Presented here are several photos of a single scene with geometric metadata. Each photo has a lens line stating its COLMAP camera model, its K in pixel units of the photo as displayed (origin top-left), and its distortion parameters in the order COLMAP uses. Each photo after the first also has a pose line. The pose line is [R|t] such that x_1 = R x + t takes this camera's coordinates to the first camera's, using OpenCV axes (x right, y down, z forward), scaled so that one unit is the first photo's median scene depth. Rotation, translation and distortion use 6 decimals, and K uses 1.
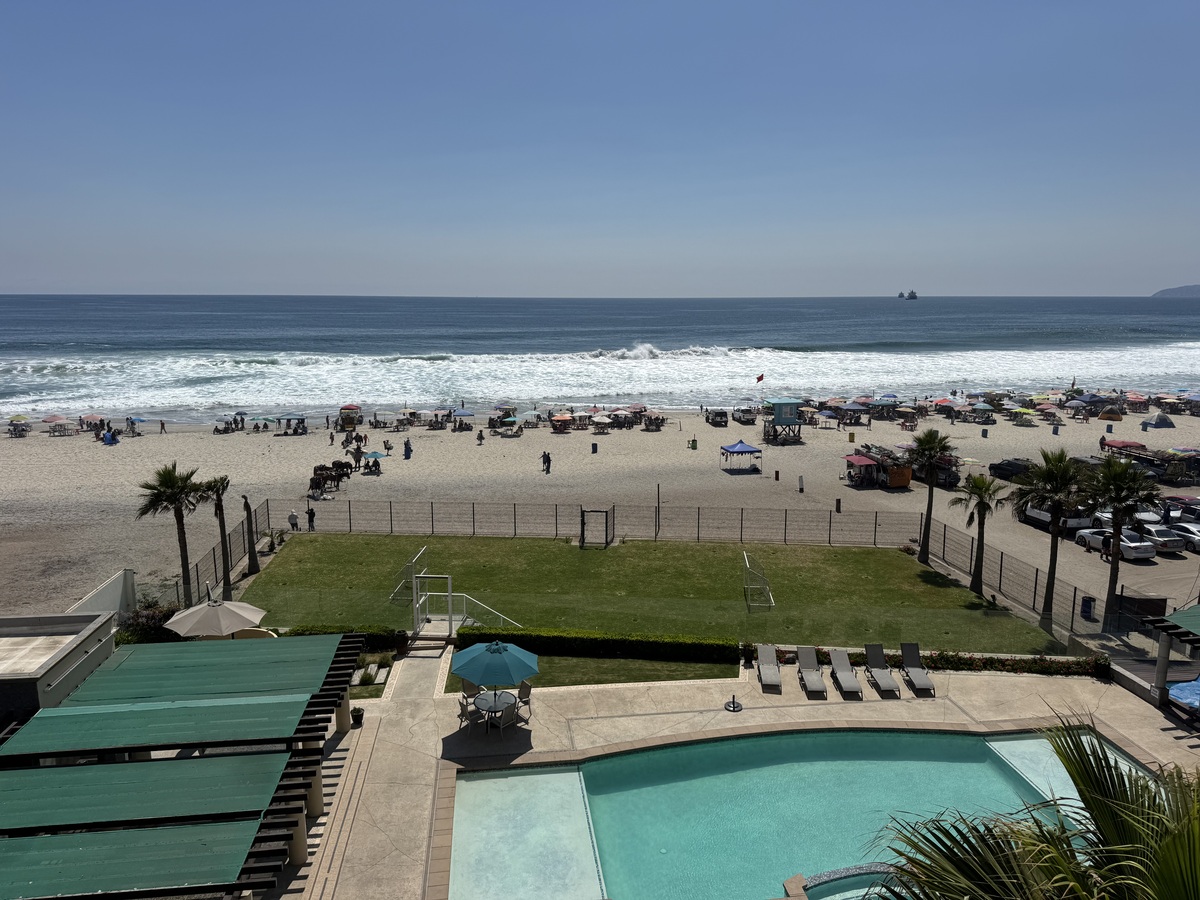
lens RADIAL K [[853.6, 0, 600.0], [0, 853.6, 450.0], [0, 0, 1]] dist [0.040117, -0.040258]
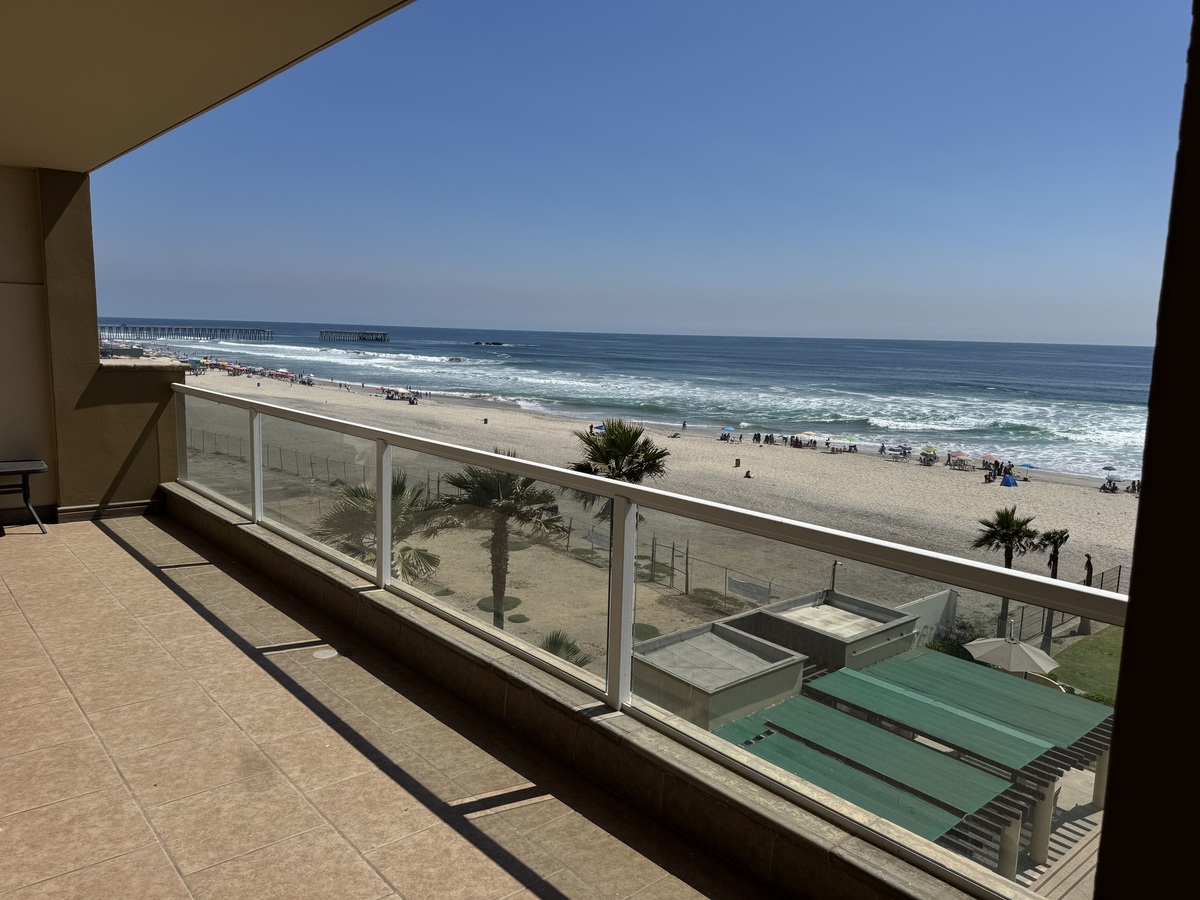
lens RADIAL K [[853.6, 0, 600.0], [0, 853.6, 450.0], [0, 0, 1]] dist [0.040117, -0.040258]
pose [[0.547794, 0.132753, -0.826013, 0.104316], [-0.179276, 0.983022, 0.039095, -0.004519], [0.817179, 0.126669, 0.562293, -0.044780]]
